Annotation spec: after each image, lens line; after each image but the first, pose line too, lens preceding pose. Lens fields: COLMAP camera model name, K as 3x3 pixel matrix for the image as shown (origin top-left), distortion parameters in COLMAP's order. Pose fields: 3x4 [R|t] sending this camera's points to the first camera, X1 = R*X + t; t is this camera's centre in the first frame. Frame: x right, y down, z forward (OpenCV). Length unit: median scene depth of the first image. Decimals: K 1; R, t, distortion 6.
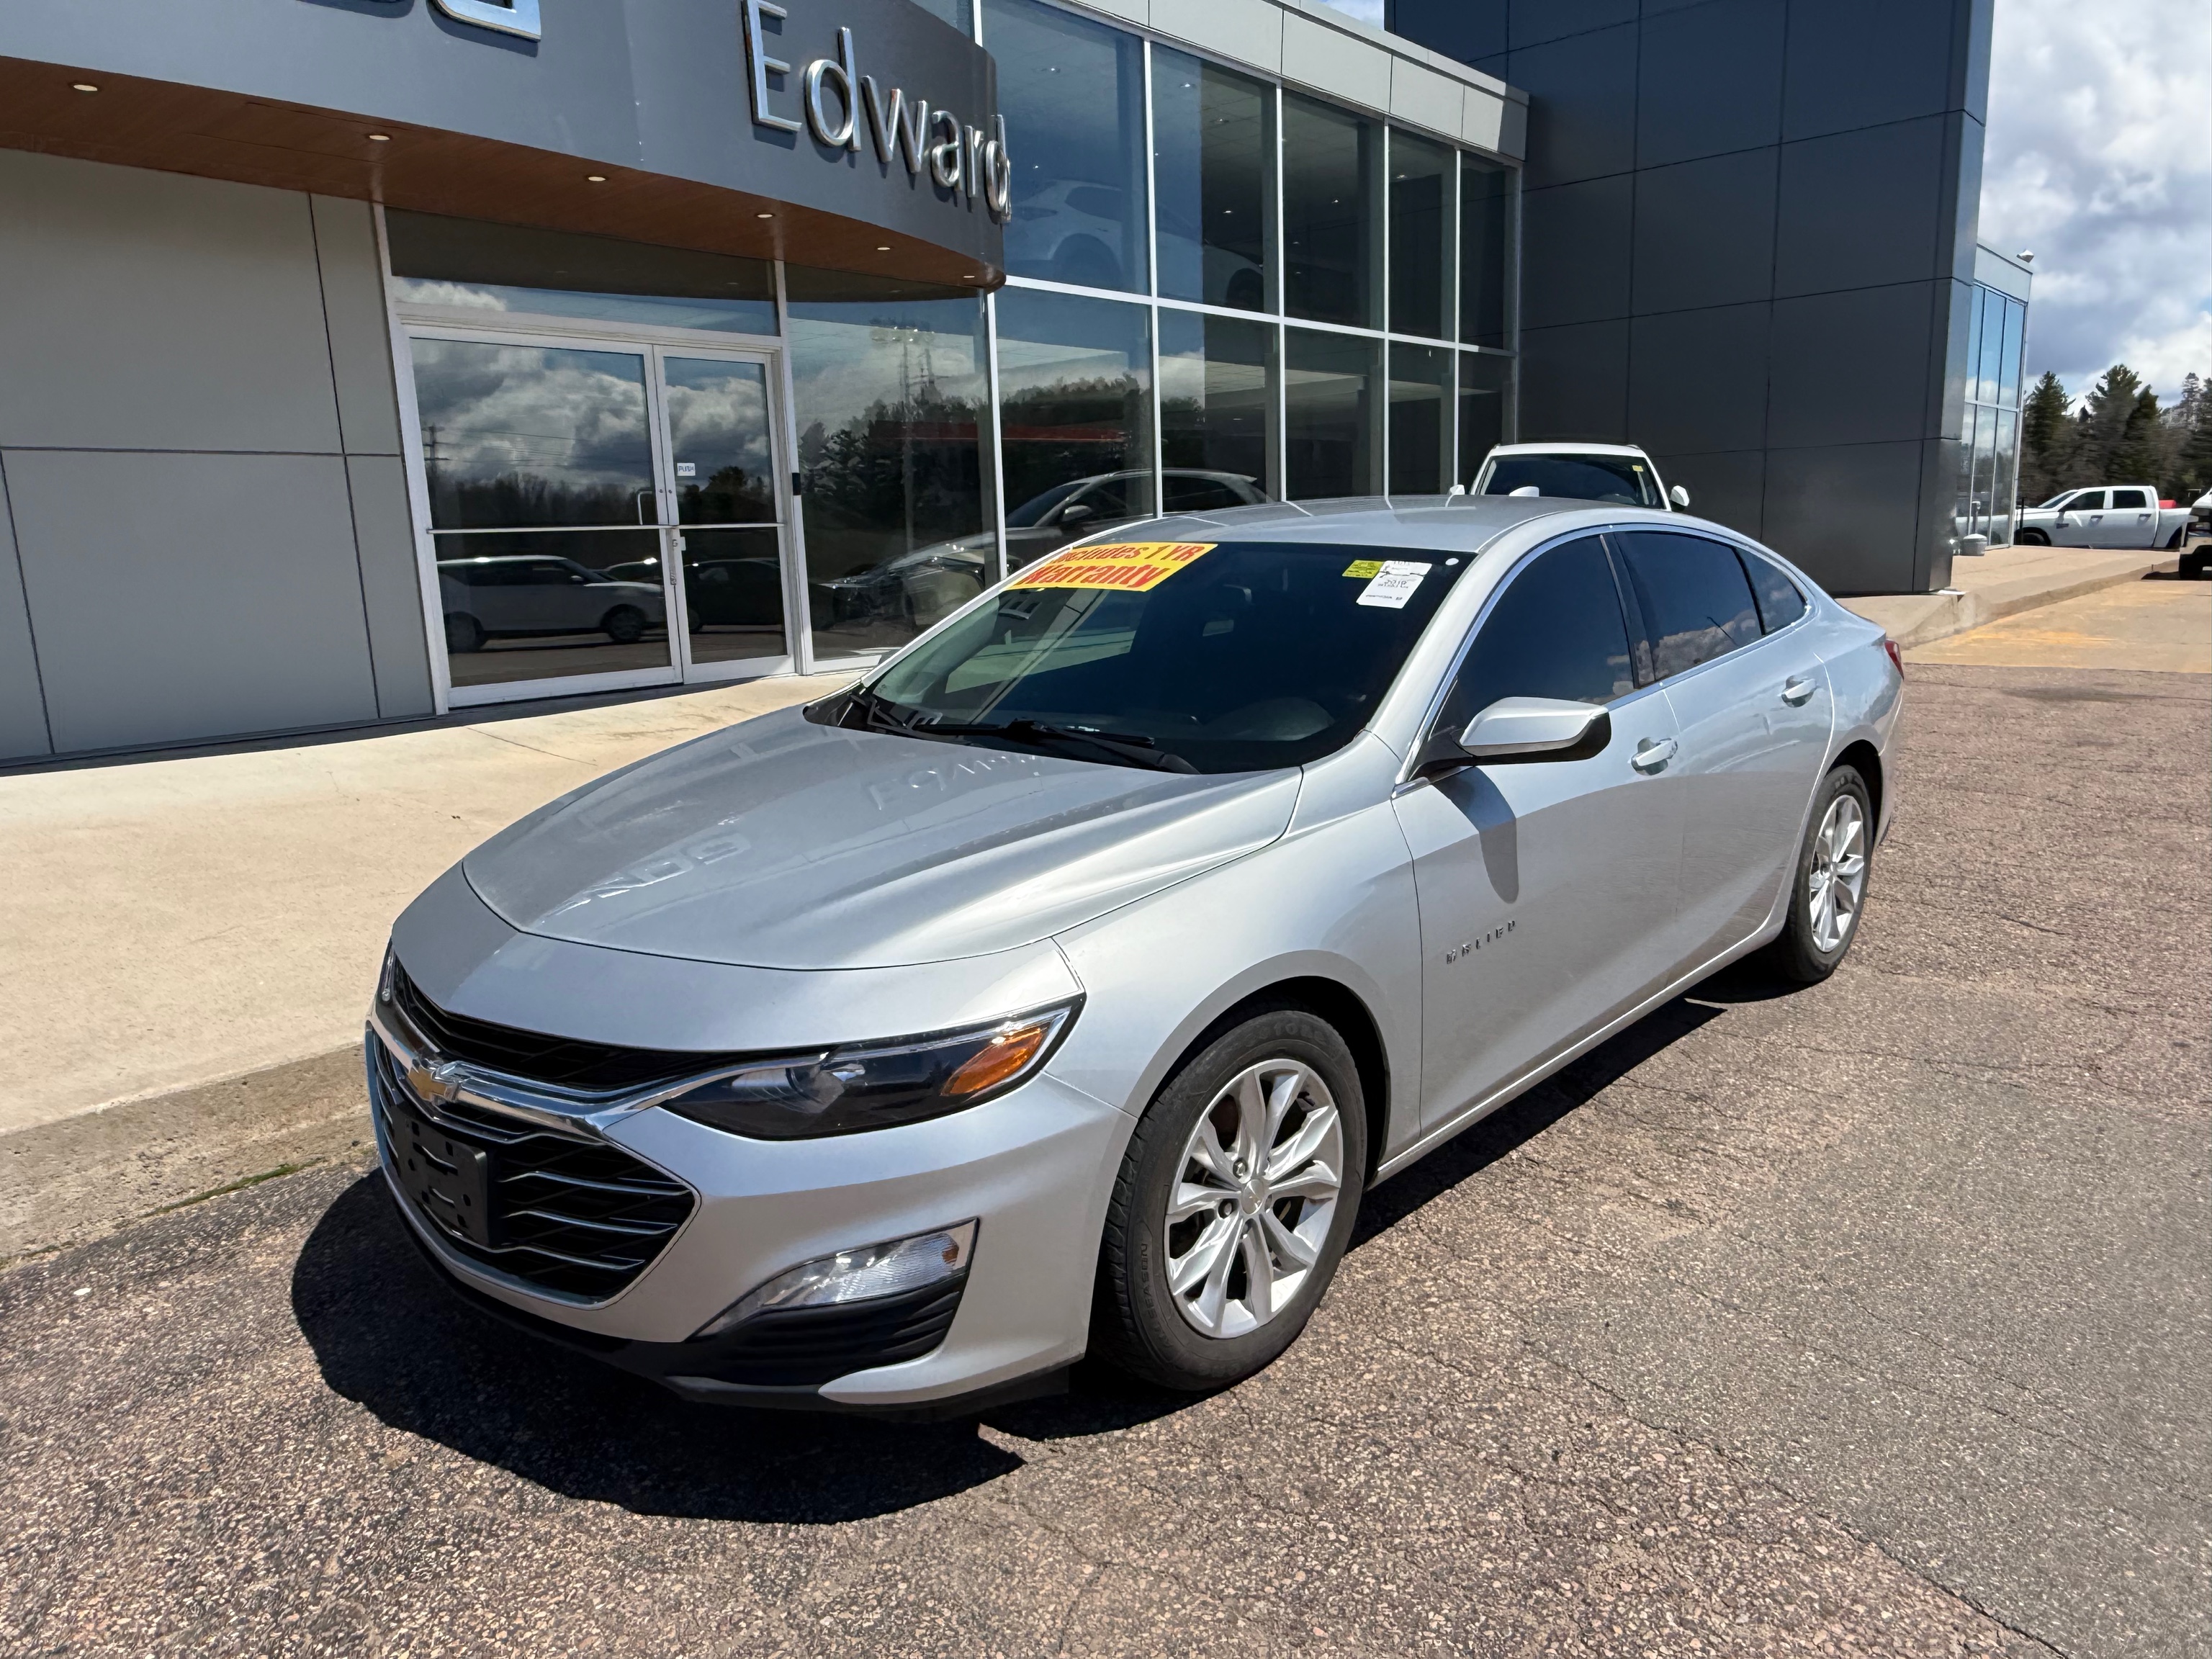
lens RADIAL K [[1651.2, 0, 1204.2], [0, 1651.2, 834.9], [0, 0, 1]] dist [-0.001143, 0.004198]
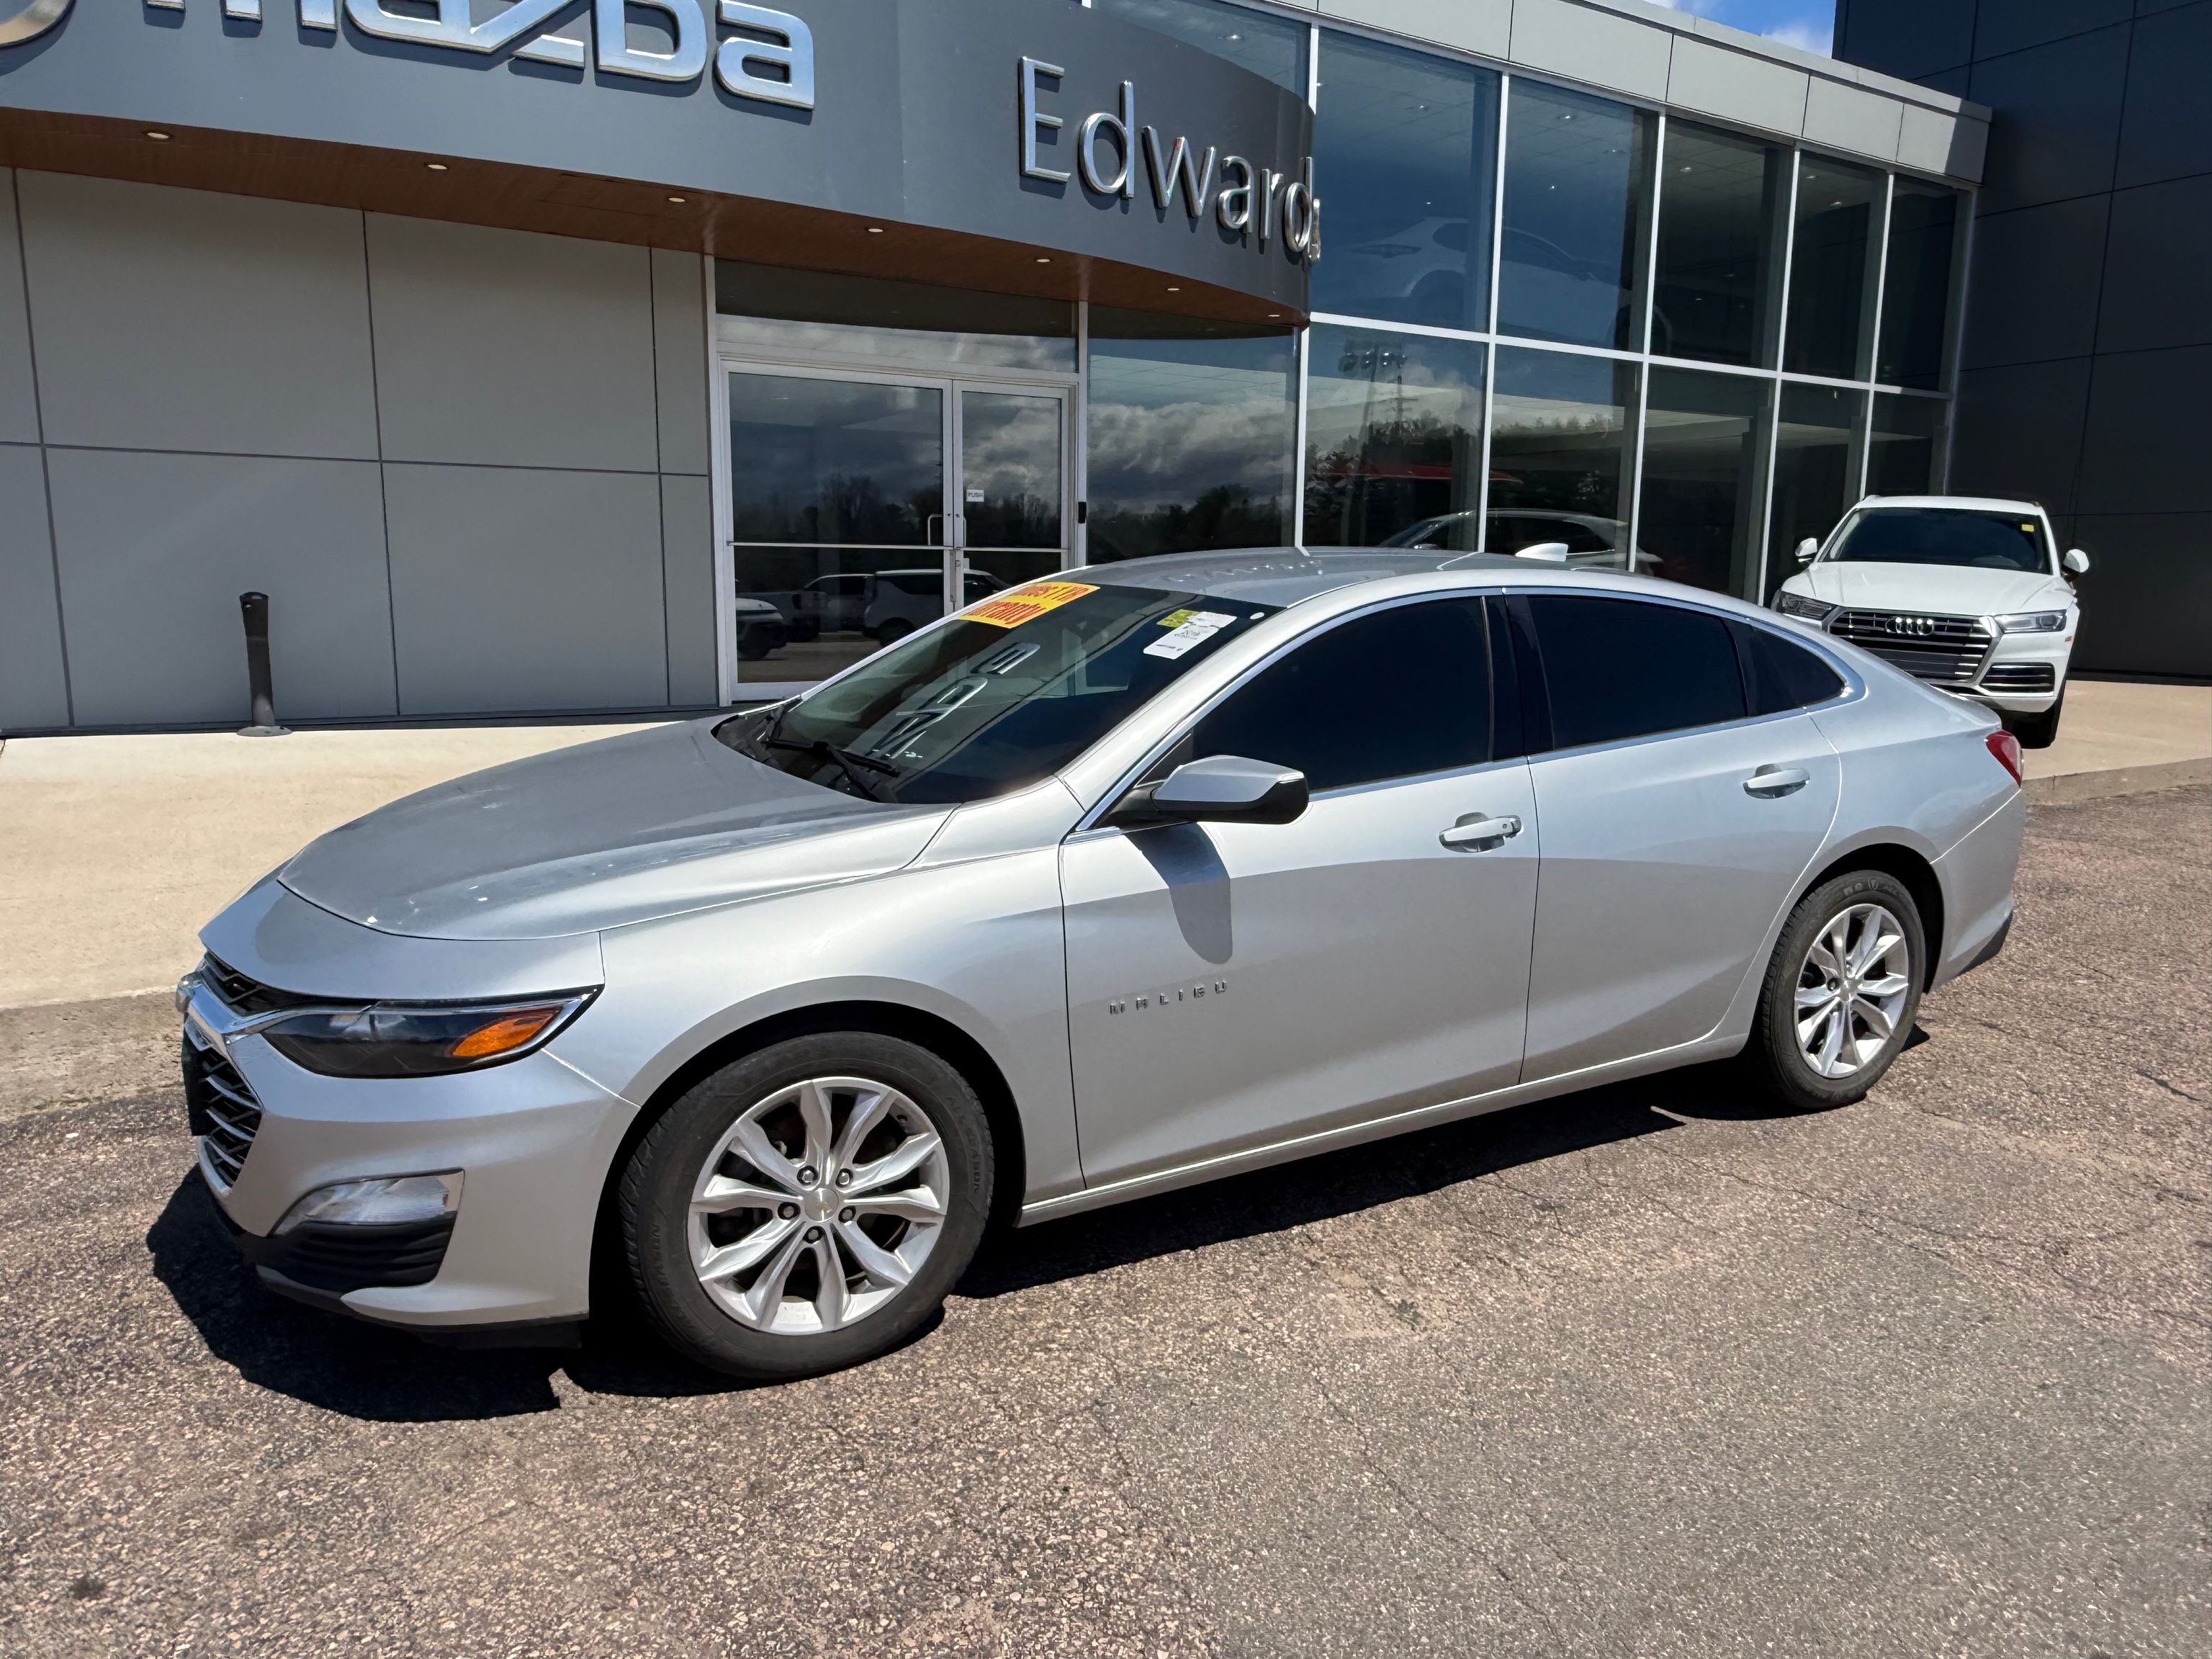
lens RADIAL K [[1664.9, 0, 1106.0], [0, 1664.9, 829.5], [0, 0, 1]] dist [-0.004105, 0.005118]
pose [[0.944526, 0.094372, -0.314586, 0.156878], [-0.101724, 0.994788, -0.006994, -0.008979], [0.312286, 0.038607, 0.949203, 0.013856]]
